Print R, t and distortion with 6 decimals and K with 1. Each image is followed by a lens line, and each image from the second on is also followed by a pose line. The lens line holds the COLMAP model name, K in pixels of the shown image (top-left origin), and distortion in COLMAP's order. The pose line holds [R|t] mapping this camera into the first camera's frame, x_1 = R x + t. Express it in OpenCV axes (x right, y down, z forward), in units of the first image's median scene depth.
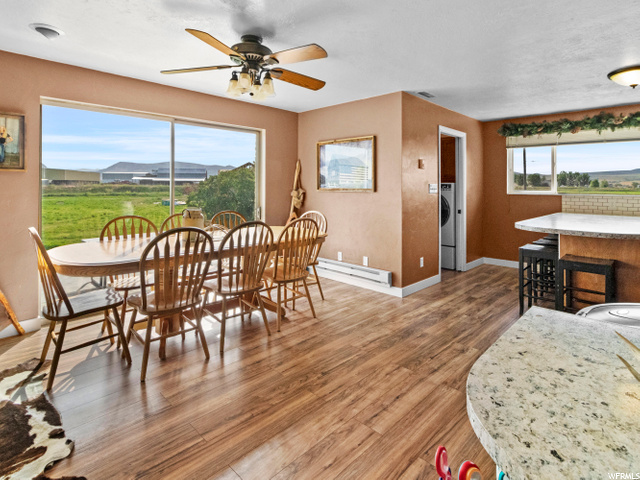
lens RADIAL K [[336.4, 0, 319.4], [0, 336.4, 239.5], [0, 0, 1]] dist [-0.001770, -0.000316]
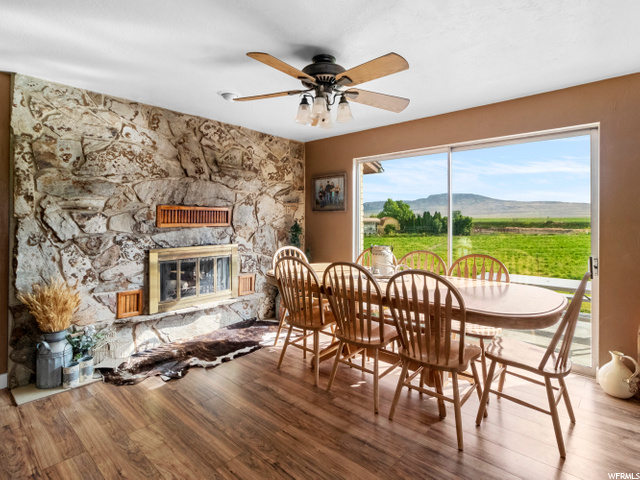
lens RADIAL K [[336.4, 0, 319.4], [0, 336.4, 239.5], [0, 0, 1]] dist [-0.001770, -0.000316]
pose [[0.061308, 0.053190, -0.996701, 0.738278], [-0.151148, 0.987558, 0.043405, -0.150304], [0.986608, 0.147989, 0.068585, 0.955821]]
